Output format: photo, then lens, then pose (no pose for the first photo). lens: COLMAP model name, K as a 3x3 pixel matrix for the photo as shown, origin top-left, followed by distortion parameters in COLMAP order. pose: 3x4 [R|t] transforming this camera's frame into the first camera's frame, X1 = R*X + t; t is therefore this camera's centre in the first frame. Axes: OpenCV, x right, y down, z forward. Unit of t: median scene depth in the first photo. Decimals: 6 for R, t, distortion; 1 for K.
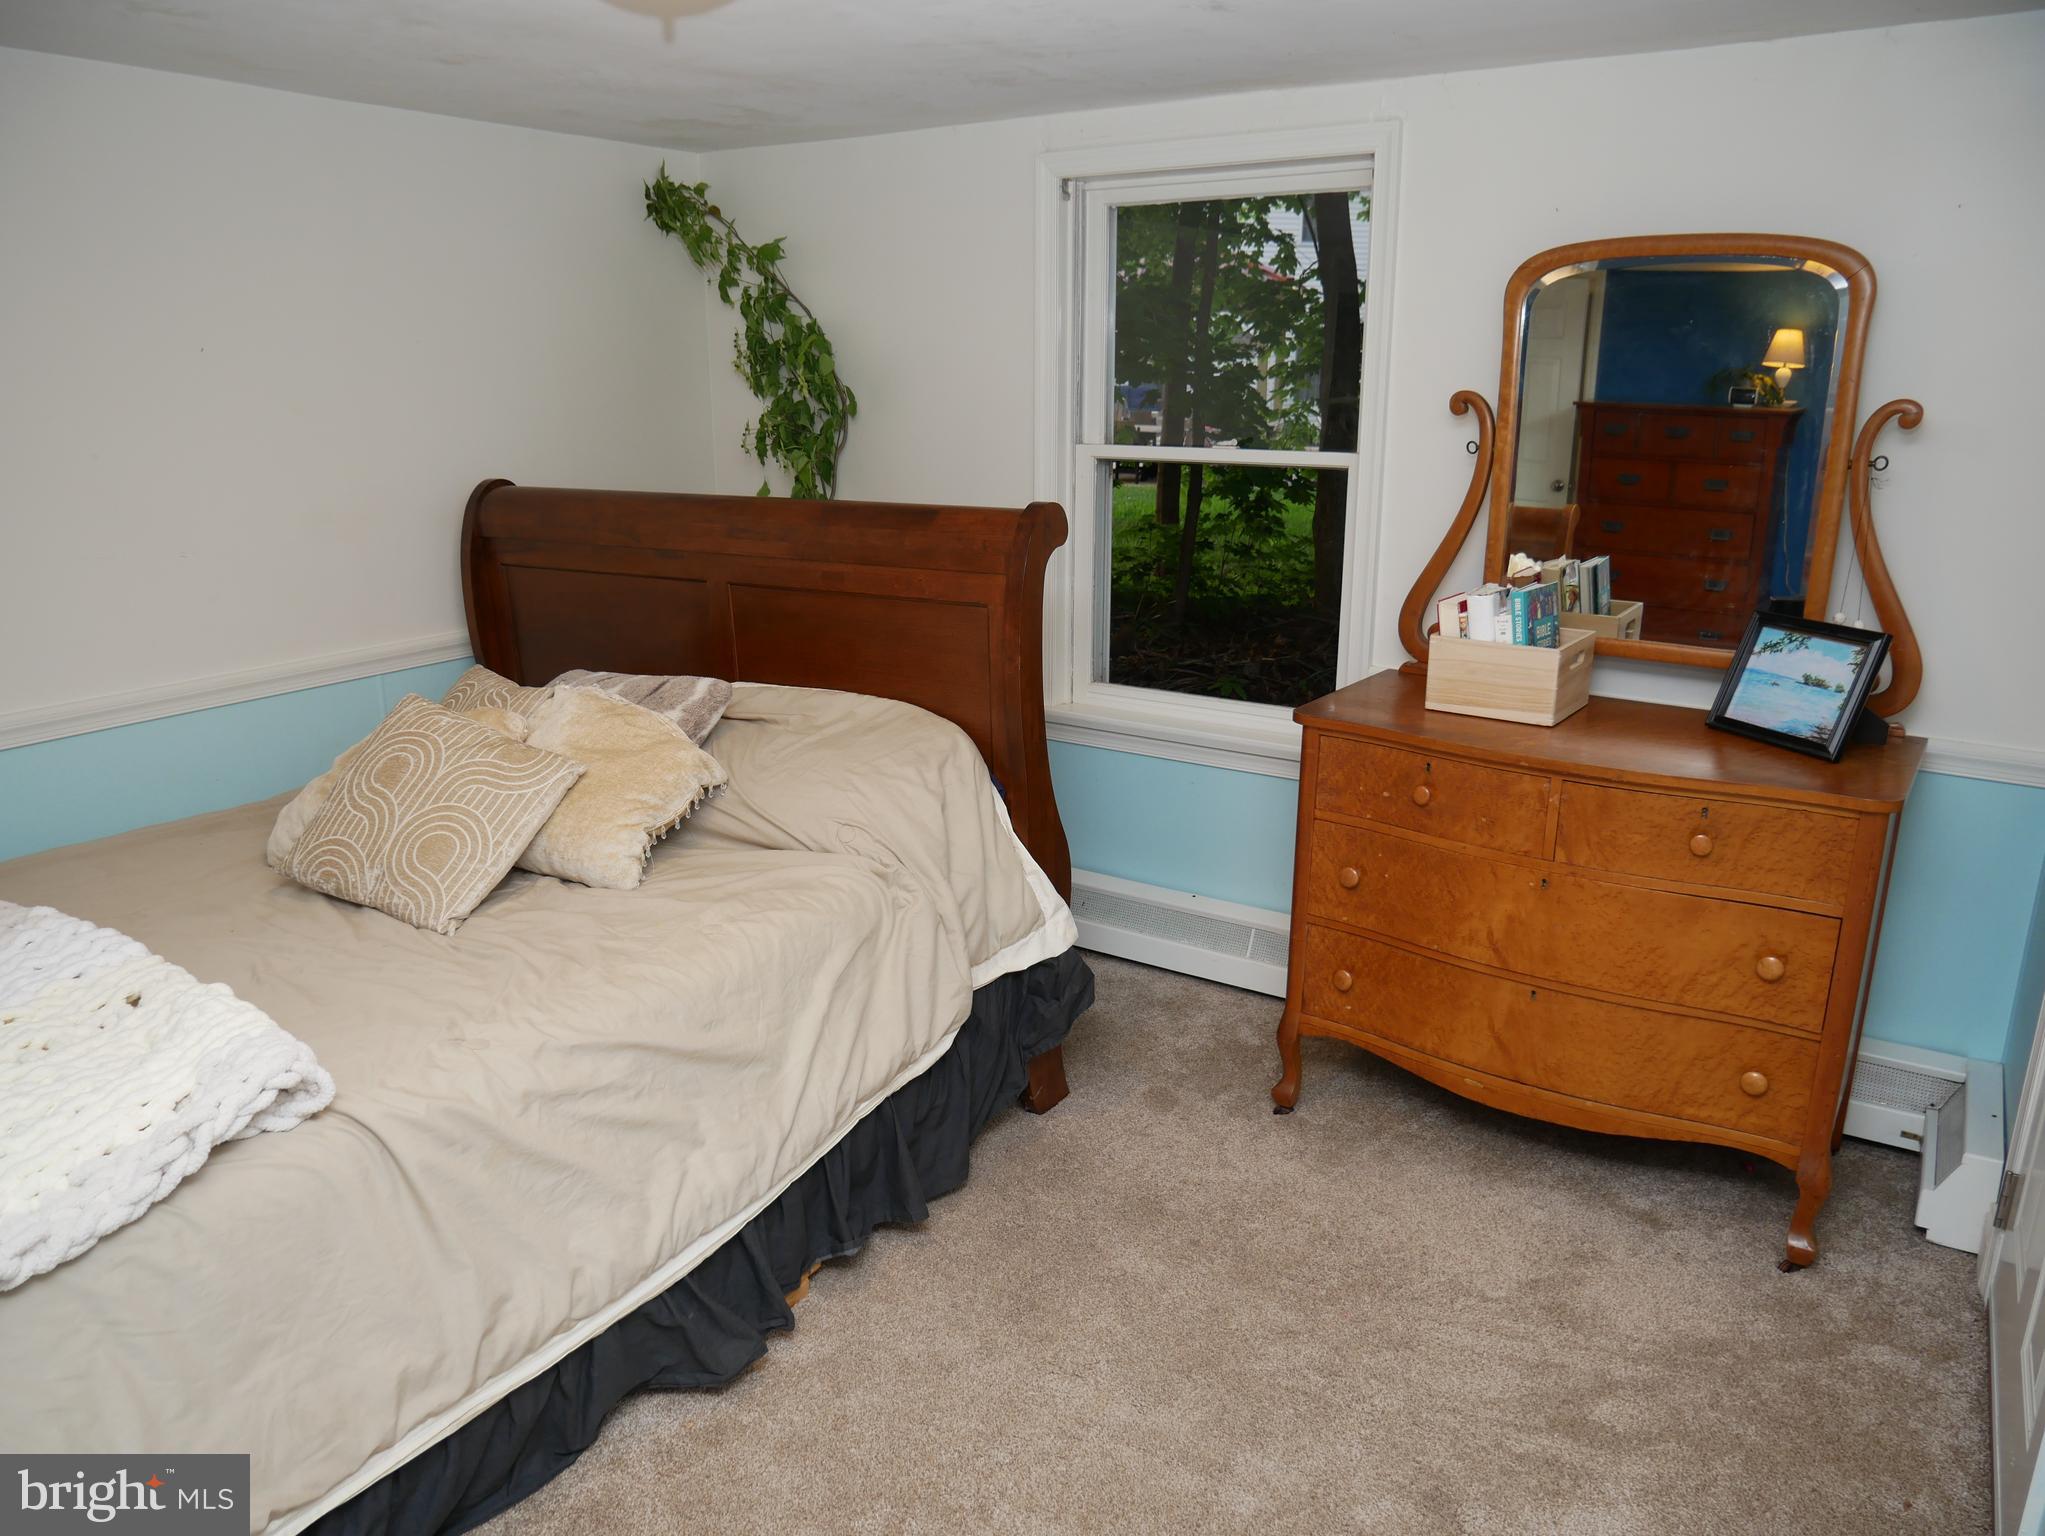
lens RADIAL K [[1453.2, 0, 1021.0], [0, 1453.2, 769.1], [0, 0, 1]] dist [-0.054034, 0.023657]
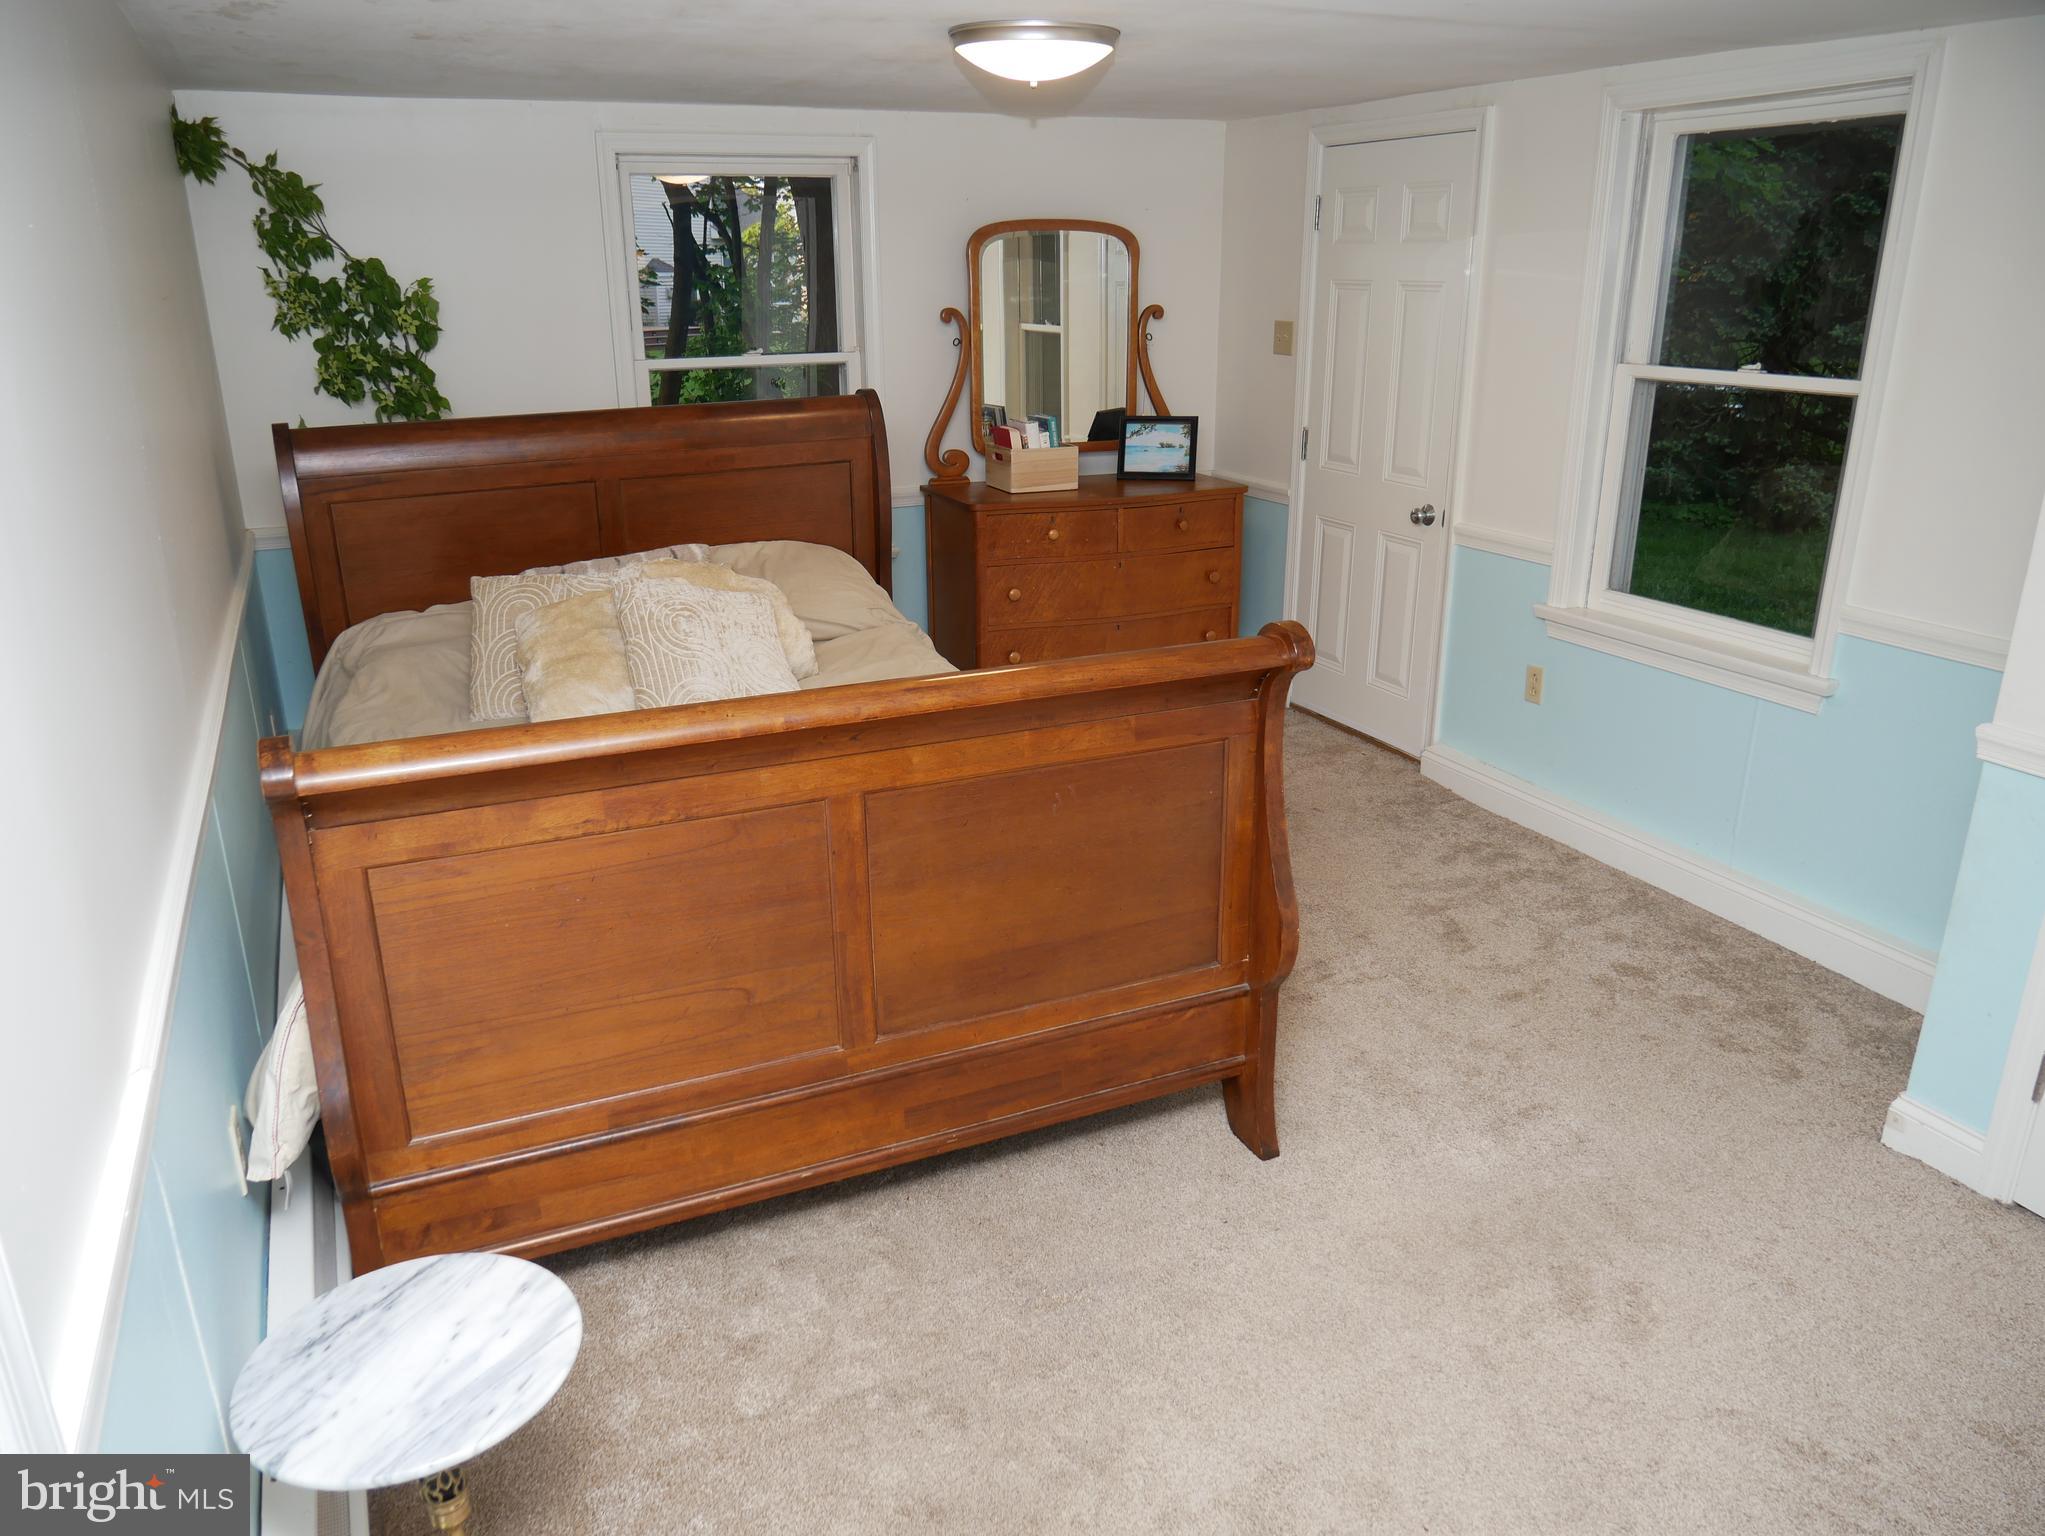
lens RADIAL K [[1453.2, 0, 1016.3], [0, 1453.2, 771.3], [0, 0, 1]] dist [-0.054034, 0.023657]
pose [[0.525578, -0.279384, 0.803562, -1.142644], [0.239648, 0.954910, 0.175260, -0.026358], [-0.816294, 0.100459, 0.568834, 0.046265]]
